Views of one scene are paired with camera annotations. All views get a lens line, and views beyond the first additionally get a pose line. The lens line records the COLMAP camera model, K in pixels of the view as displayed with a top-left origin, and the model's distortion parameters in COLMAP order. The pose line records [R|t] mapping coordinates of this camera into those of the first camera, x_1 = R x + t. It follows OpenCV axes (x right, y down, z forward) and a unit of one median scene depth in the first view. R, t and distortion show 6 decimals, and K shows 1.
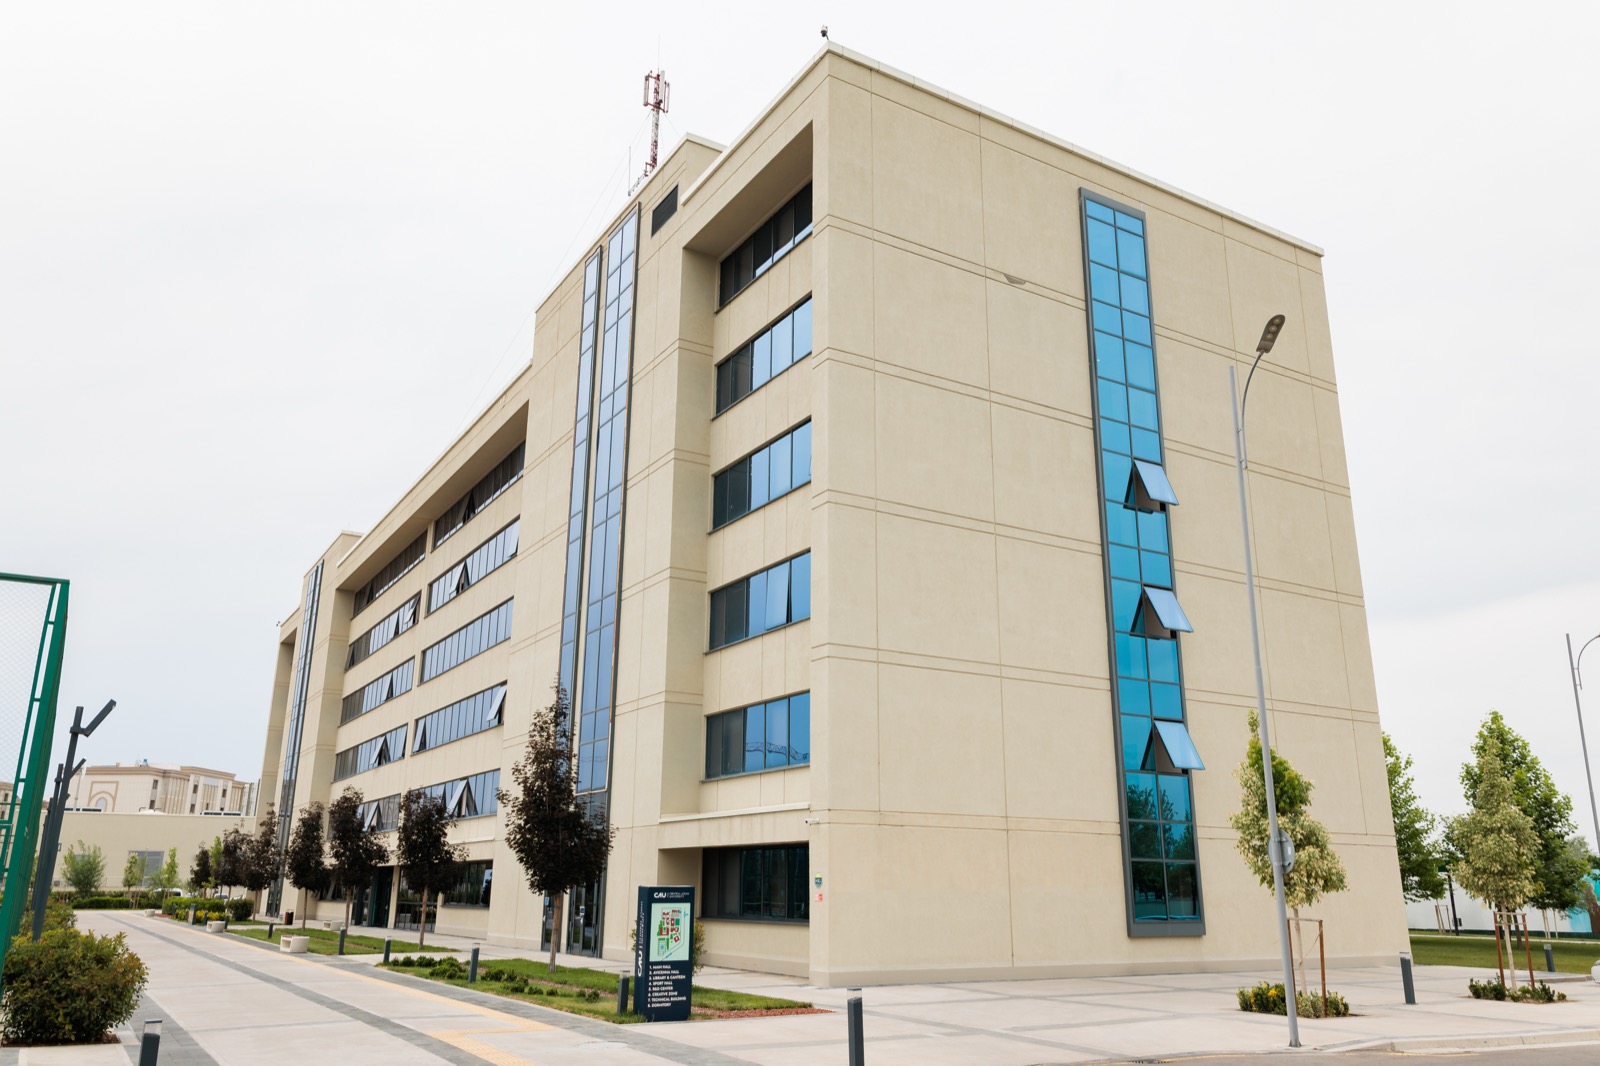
lens RADIAL K [[1208.2, 0, 800.0], [0, 1208.2, 533.0], [0, 0, 1]] dist [-0.001014, -0.000457]
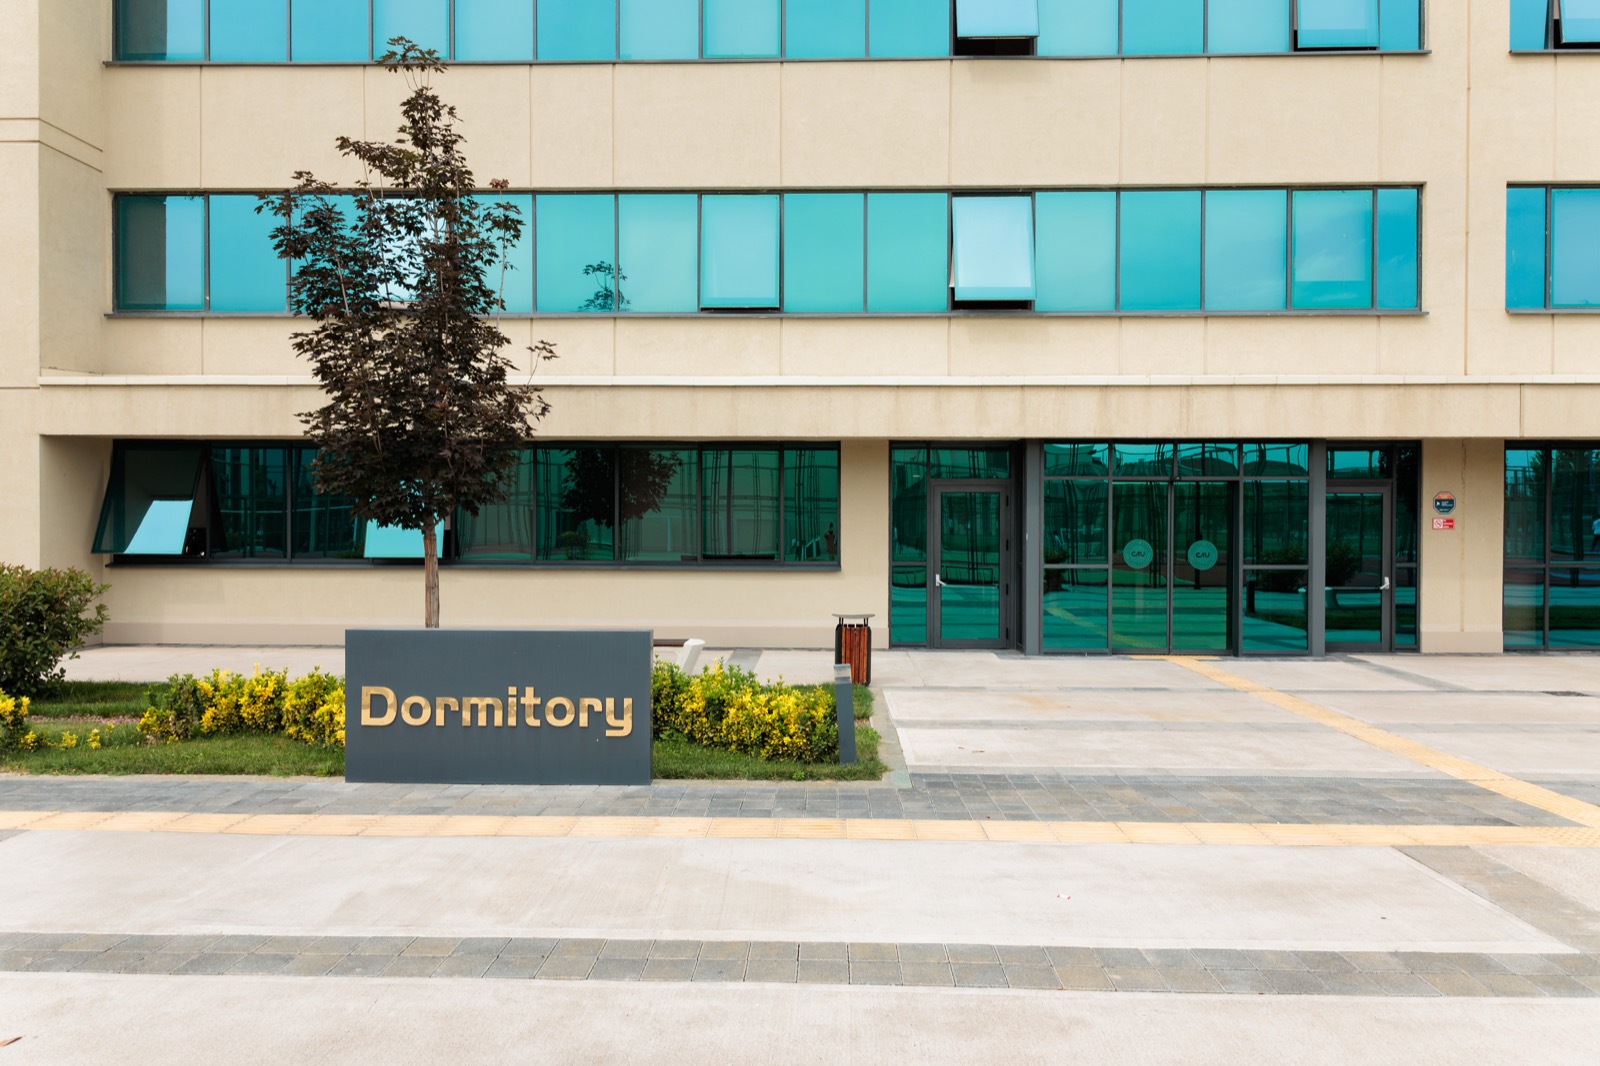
lens RADIAL K [[1093.9, 0, 800.0], [0, 1093.9, 533.0], [0, 0, 1]] dist [-0.000689, -0.002006]
pose [[0.534883, -0.023548, 0.844598, -0.445227], [-0.233200, 0.956670, 0.174359, 0.198888], [-0.812107, -0.290222, 0.506215, 0.686638]]
